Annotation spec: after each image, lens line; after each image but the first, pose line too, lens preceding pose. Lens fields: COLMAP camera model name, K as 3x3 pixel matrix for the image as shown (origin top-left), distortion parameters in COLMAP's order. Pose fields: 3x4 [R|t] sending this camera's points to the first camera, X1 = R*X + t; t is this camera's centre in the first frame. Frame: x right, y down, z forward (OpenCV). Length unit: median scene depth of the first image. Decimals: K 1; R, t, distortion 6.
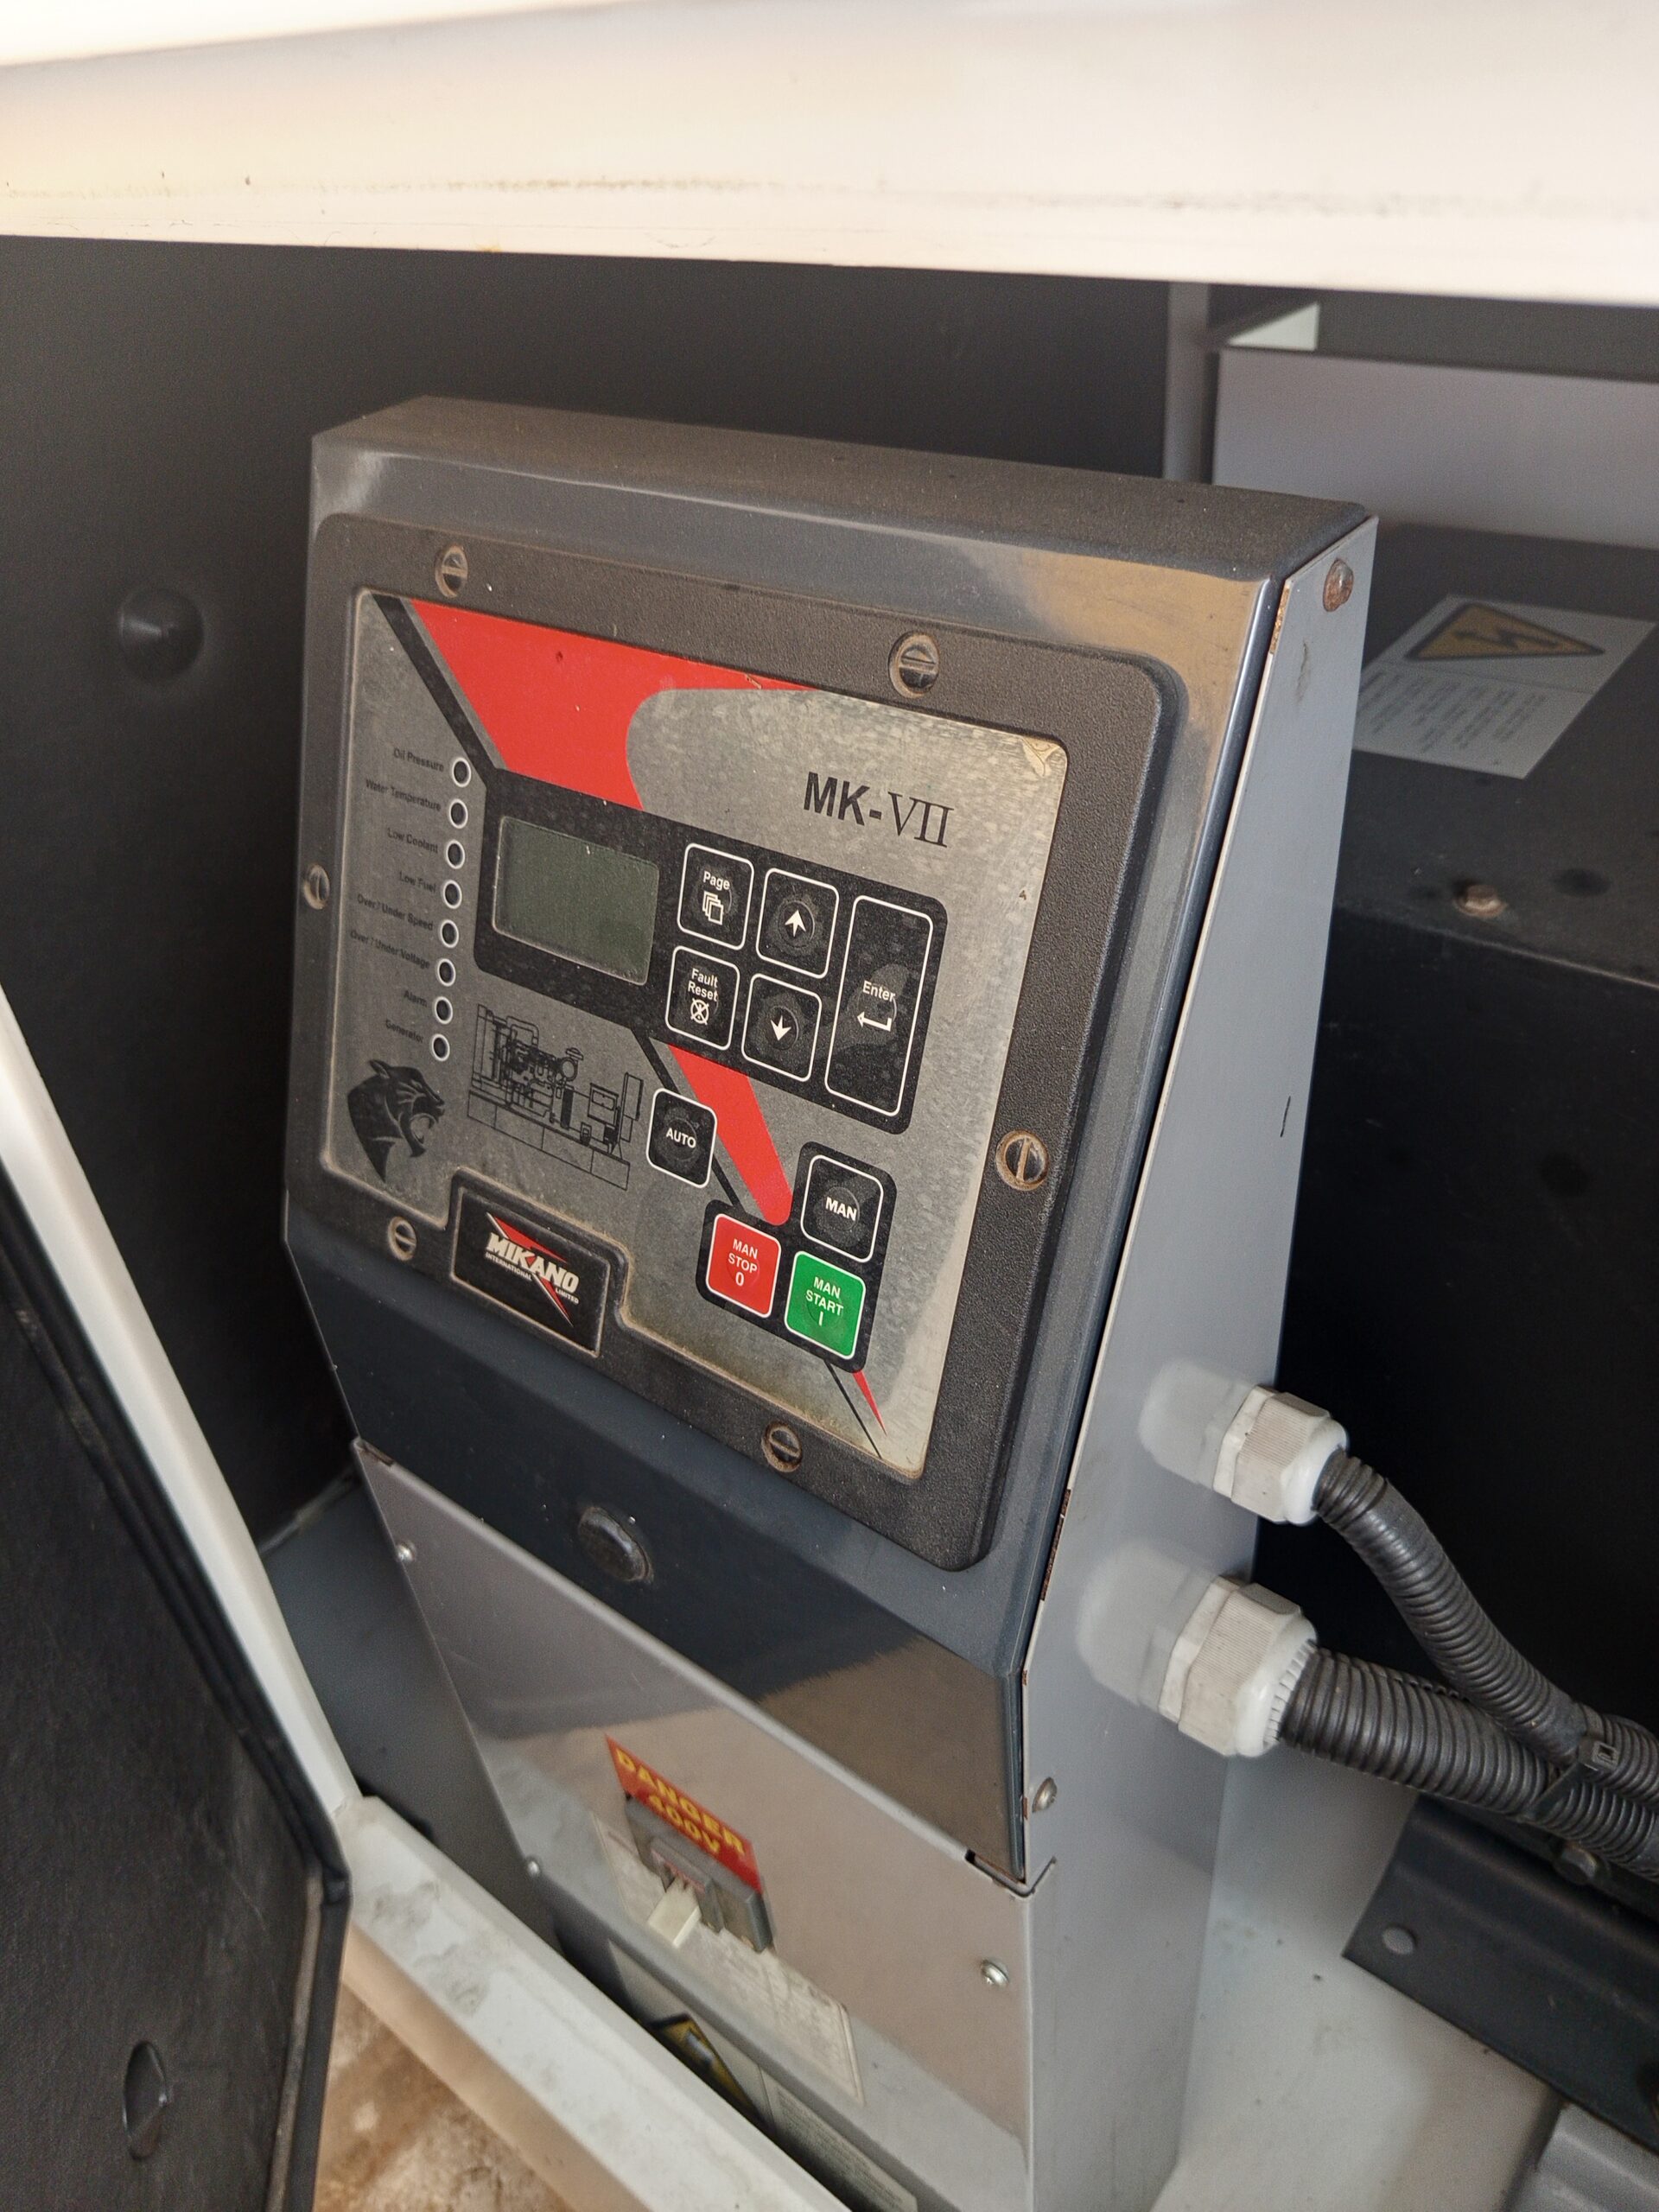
lens RADIAL K [[1600.8, 0, 829.5], [0, 1600.8, 1106.0], [0, 0, 1]] dist [0.004461, -0.024690]
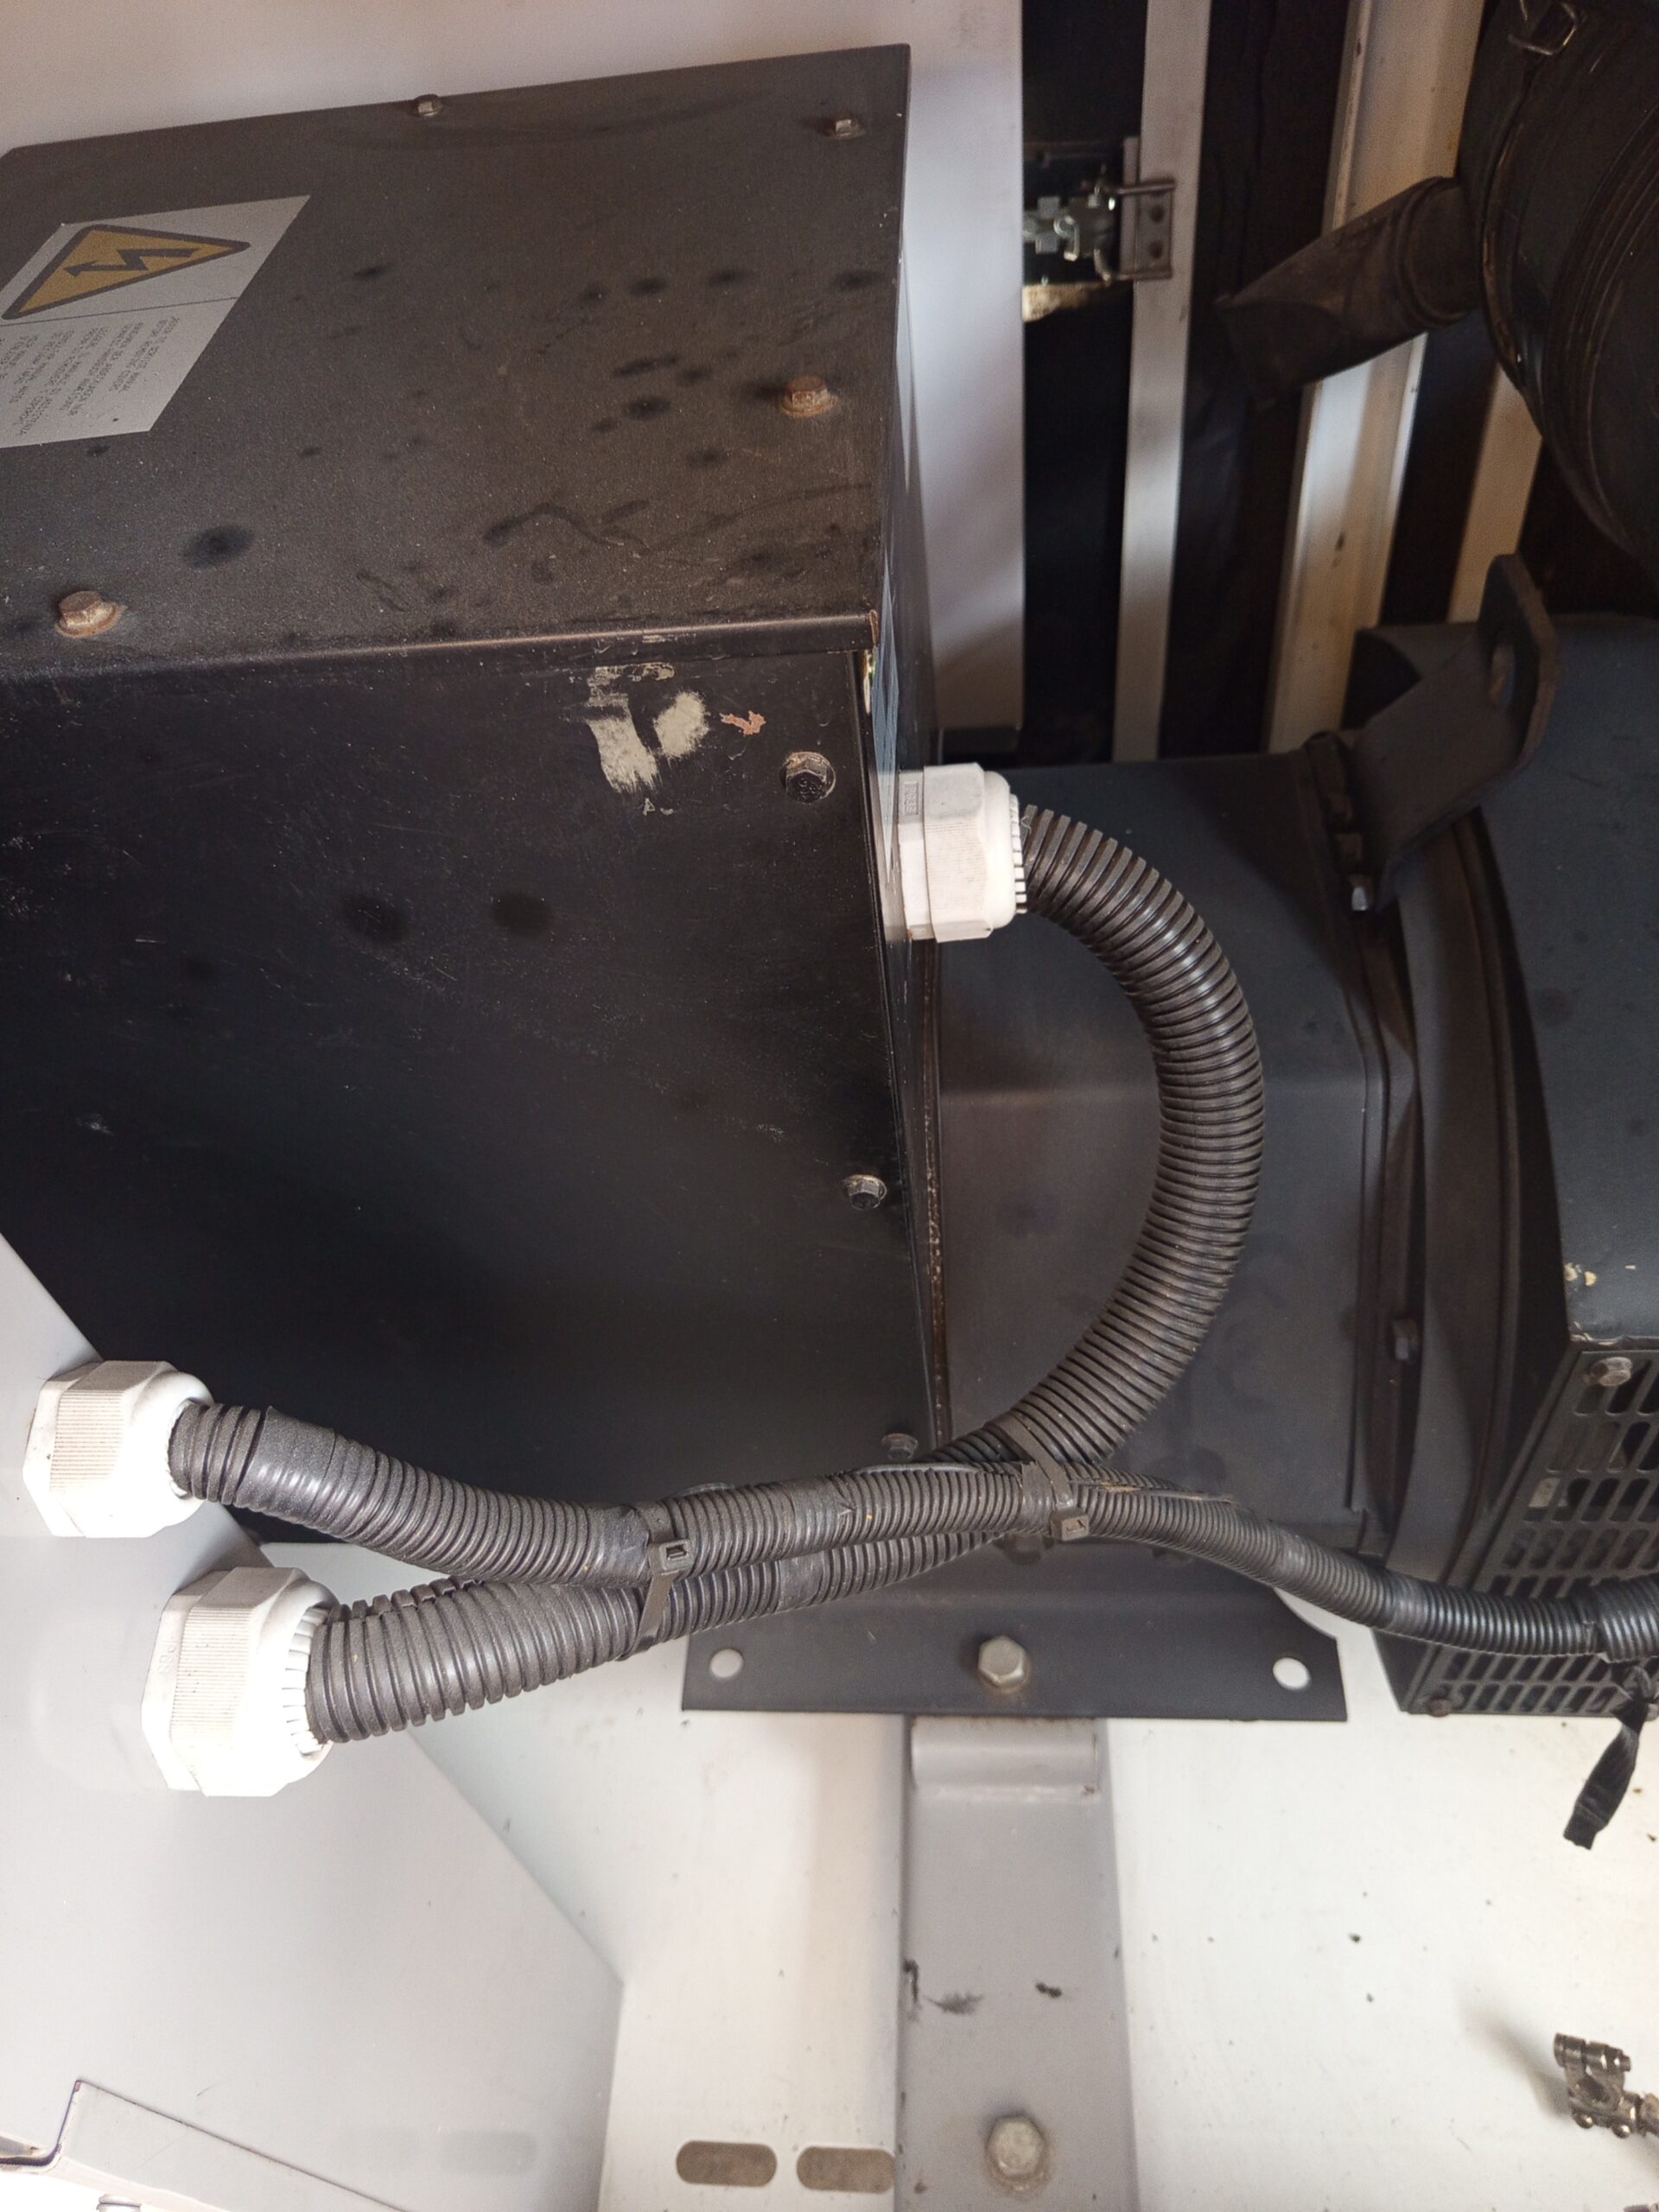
lens RADIAL K [[1600.8, 0, 829.5], [0, 1600.8, 1106.0], [0, 0, 1]] dist [0.004461, -0.024690]
pose [[0.811277, -0.438056, 0.387216, 0.243528], [0.373404, 0.897833, 0.233377, 0.021800], [-0.449888, -0.044745, 0.891963, 0.161431]]
